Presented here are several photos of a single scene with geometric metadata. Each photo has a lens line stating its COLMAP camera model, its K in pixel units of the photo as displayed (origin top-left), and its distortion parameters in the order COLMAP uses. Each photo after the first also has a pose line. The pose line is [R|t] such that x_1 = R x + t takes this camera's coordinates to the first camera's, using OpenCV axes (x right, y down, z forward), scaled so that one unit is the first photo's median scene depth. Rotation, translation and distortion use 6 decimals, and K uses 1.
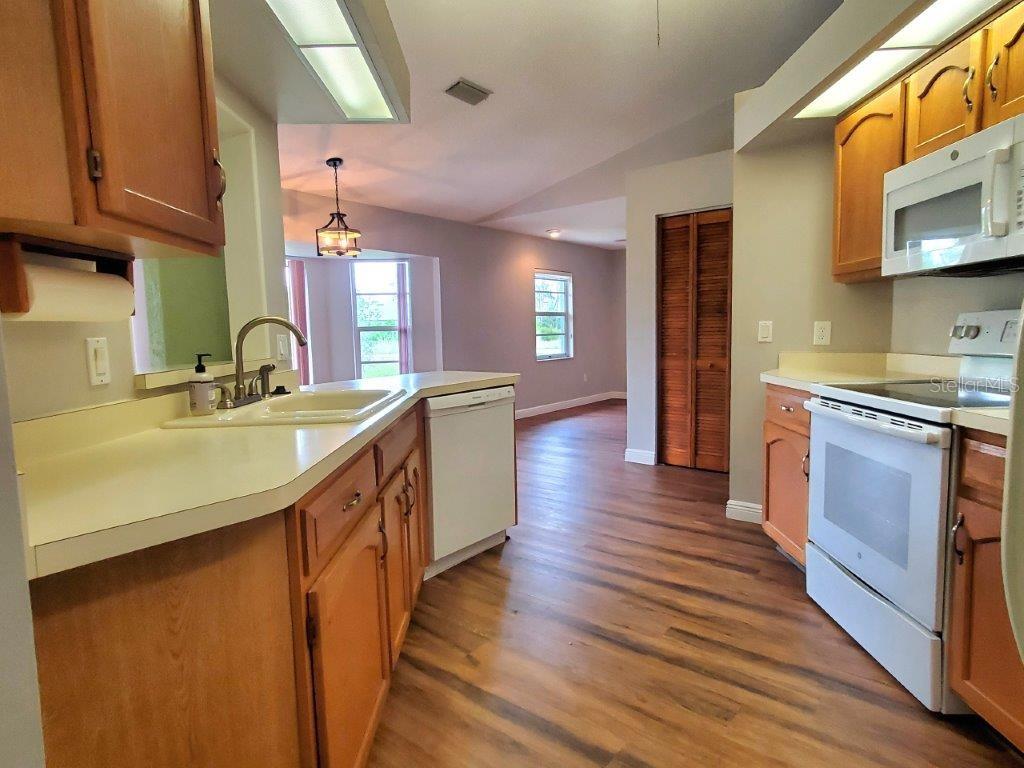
lens RADIAL K [[569.3, 0, 512.0], [0, 569.3, 387.1], [0, 0, 1]] dist [0.004414, 0.002679]
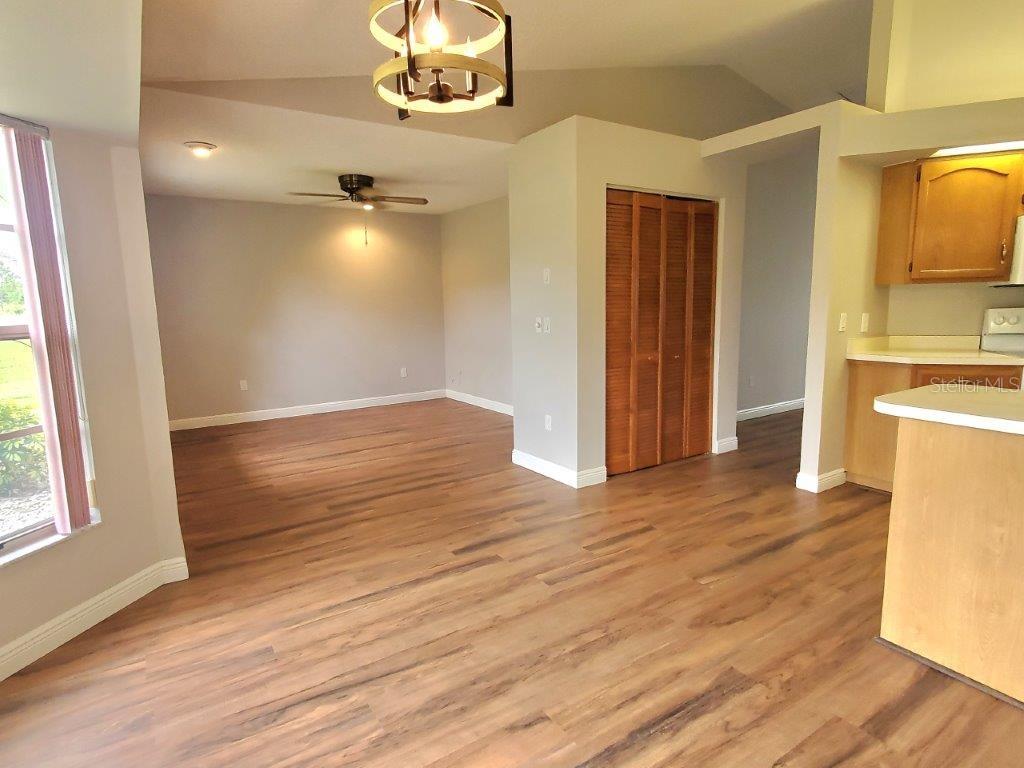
lens RADIAL K [[573.8, 0, 506.9], [0, 573.8, 384.3], [0, 0, 1]] dist [0.005858, 0.001739]
pose [[0.307326, -0.124444, 0.943432, -0.610868], [0.105920, 0.989725, 0.096047, -0.109218], [-0.945691, 0.070411, 0.317350, 0.894245]]
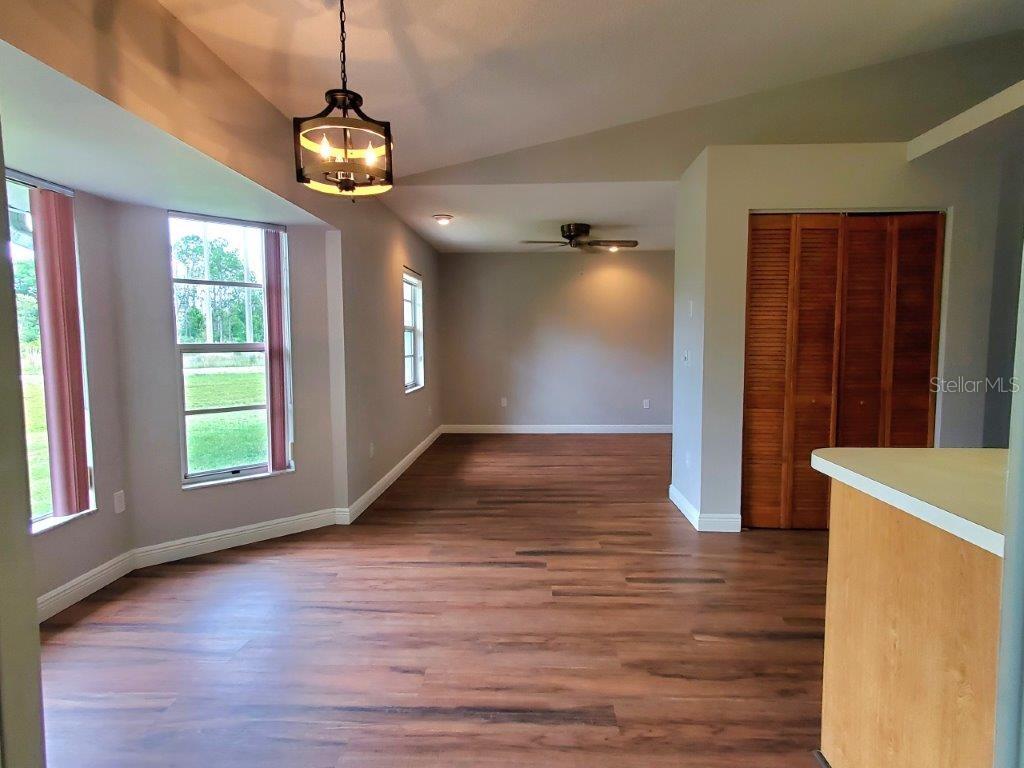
lens RADIAL K [[569.3, 0, 512.0], [0, 569.3, 387.1], [0, 0, 1]] dist [0.004414, 0.002679]
pose [[0.802820, -0.030638, 0.595434, -0.470764], [0.046018, 0.998884, -0.010649, -0.067849], [-0.594444, 0.035950, 0.803333, 0.579595]]
